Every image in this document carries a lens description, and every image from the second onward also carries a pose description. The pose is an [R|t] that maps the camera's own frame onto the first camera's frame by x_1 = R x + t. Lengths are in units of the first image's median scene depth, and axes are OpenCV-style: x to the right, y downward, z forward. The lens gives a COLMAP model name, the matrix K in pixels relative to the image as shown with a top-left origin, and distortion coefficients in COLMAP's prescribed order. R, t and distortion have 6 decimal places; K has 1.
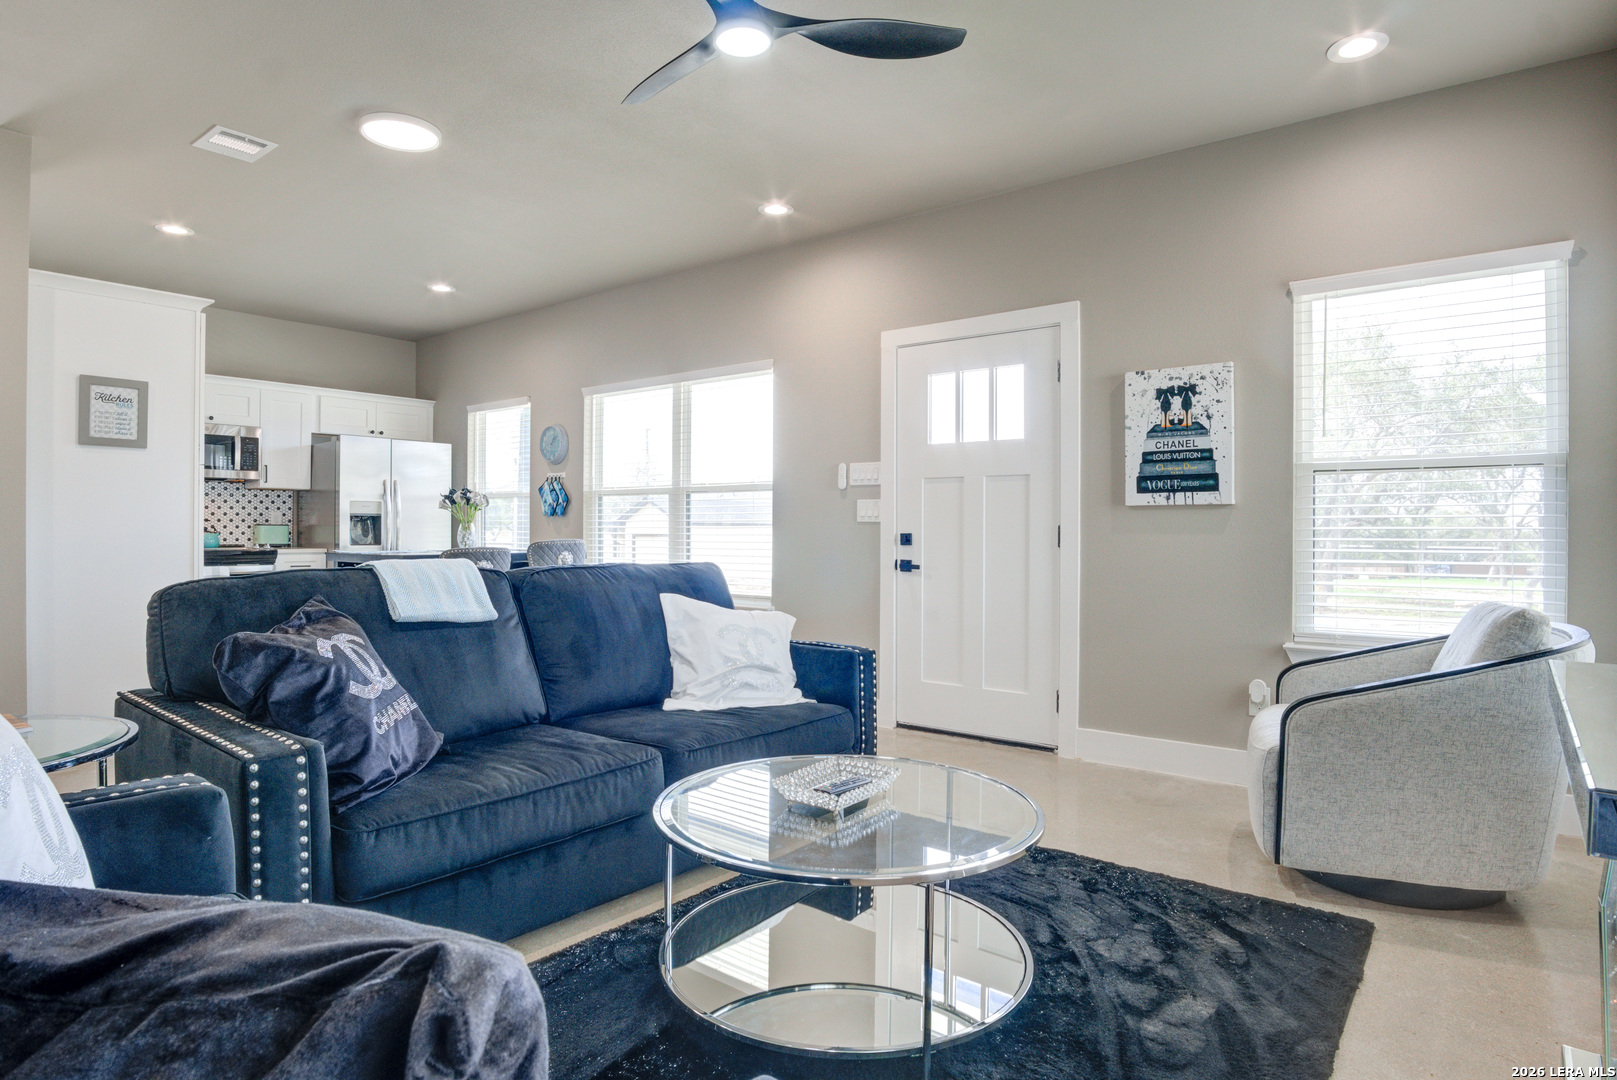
lens RADIAL K [[891.8, 0, 808.4], [0, 891.8, 528.1], [0, 0, 1]] dist [-0.039317, 0.002071]
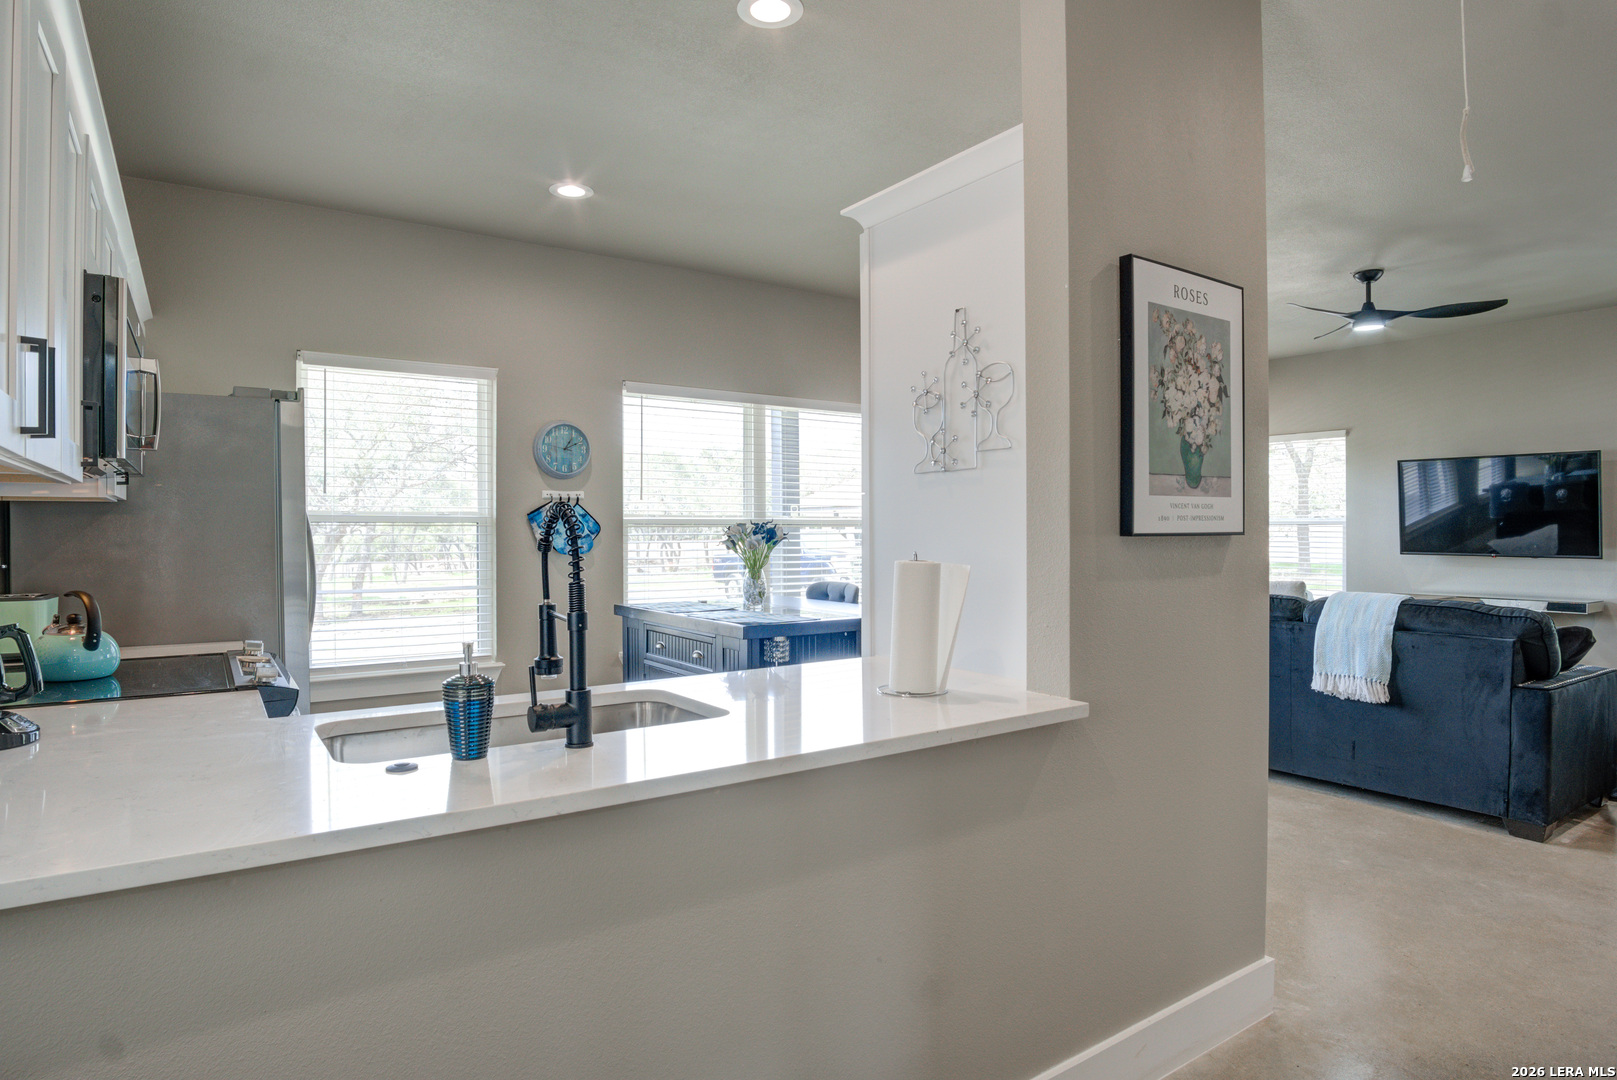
lens RADIAL K [[897.4, 0, 808.5], [0, 897.4, 540.0], [0, 0, 1]] dist [-0.042012, 0.000262]
pose [[0.290989, -0.009954, 0.956675, -1.306576], [0.007064, 0.999941, 0.008256, -0.041217], [-0.956700, 0.004355, 0.291042, 0.899027]]
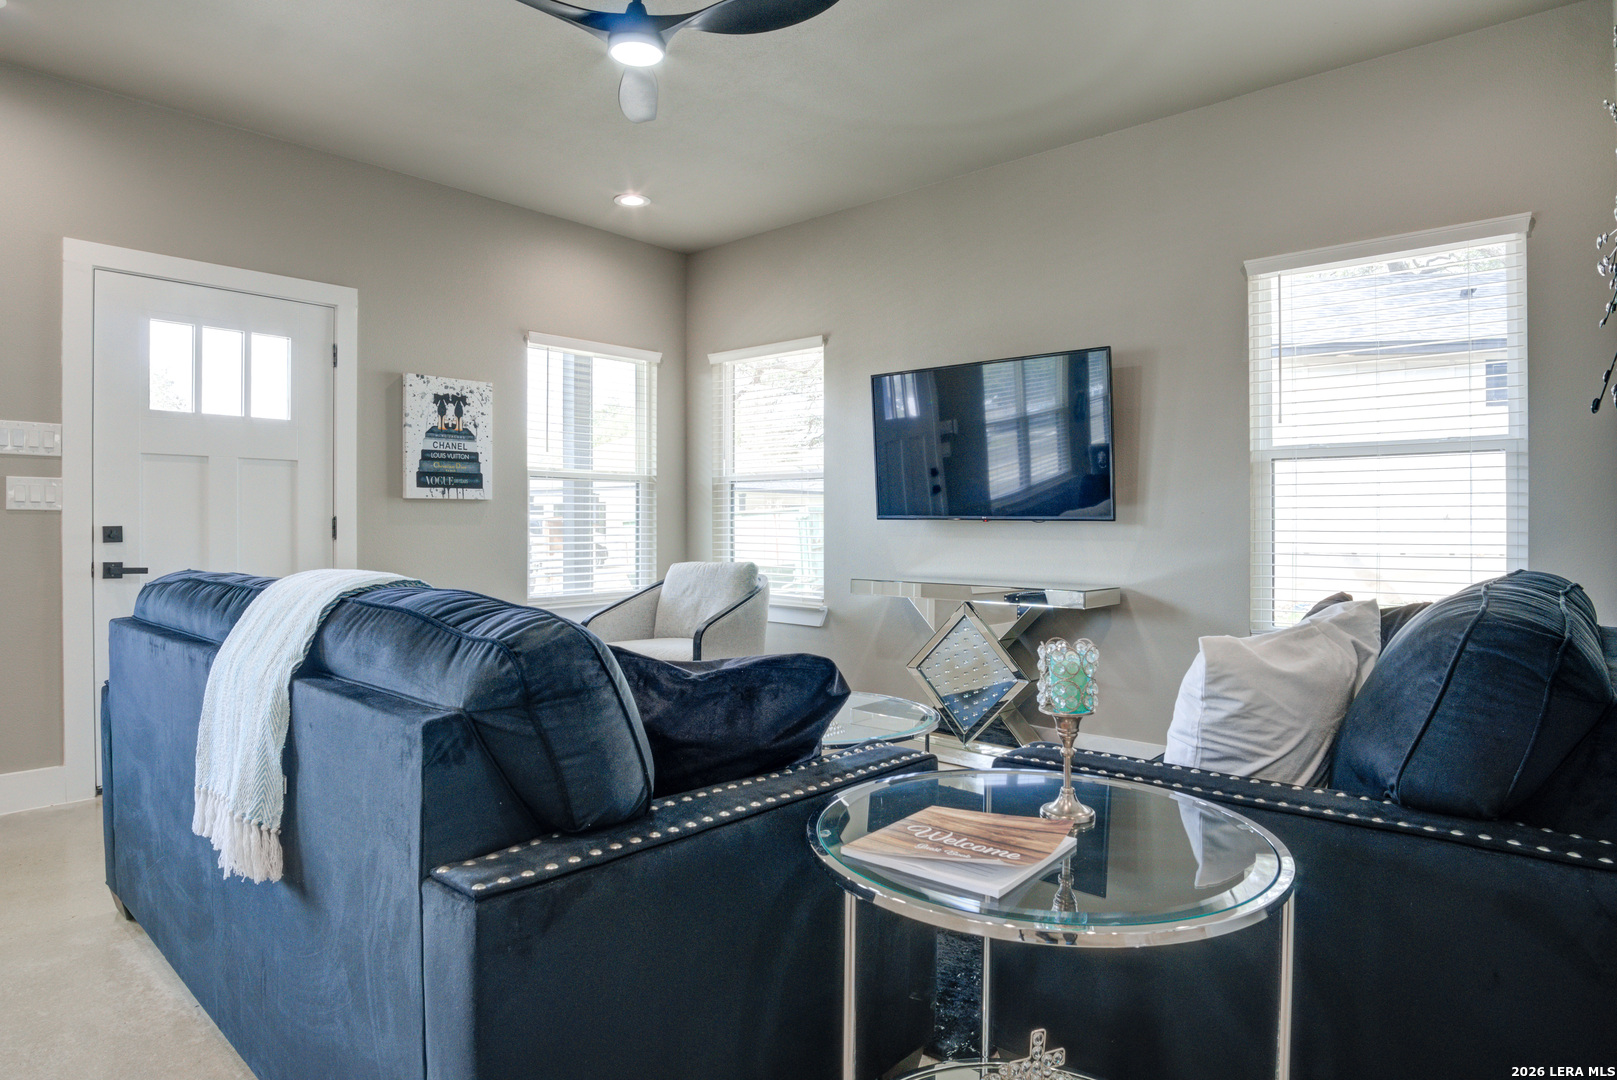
lens RADIAL K [[911.6, 0, 807.3], [0, 911.6, 527.3], [0, 0, 1]] dist [-0.044289, 0.001407]
pose [[0.052697, -0.003195, 0.998605, -0.611238], [0.003795, 0.999988, 0.003000, 0.007058], [-0.998603, 0.003632, 0.052708, 0.406797]]
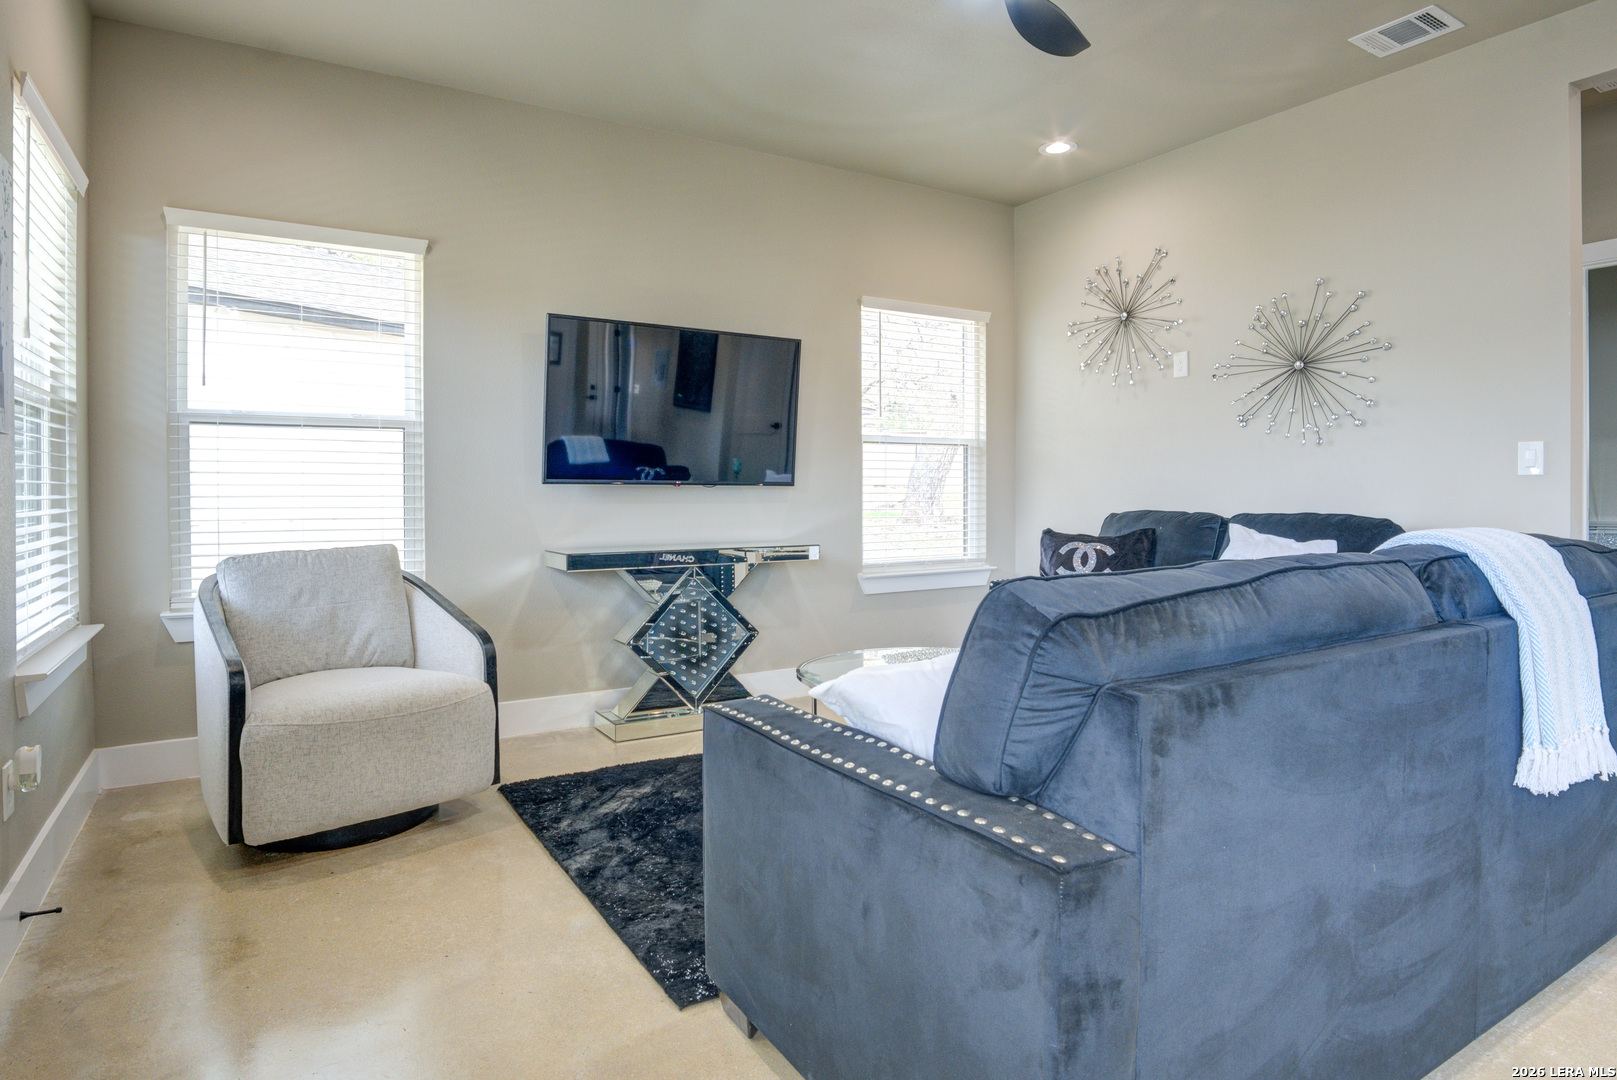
lens RADIAL K [[911.6, 0, 807.3], [0, 911.6, 527.3], [0, 0, 1]] dist [-0.044289, 0.001407]
pose [[-0.940063, -0.012679, 0.340764, -0.134989], [0.002280, 0.999053, 0.043461, 0.005322], [-0.340992, 0.041633, -0.939144, 1.095686]]
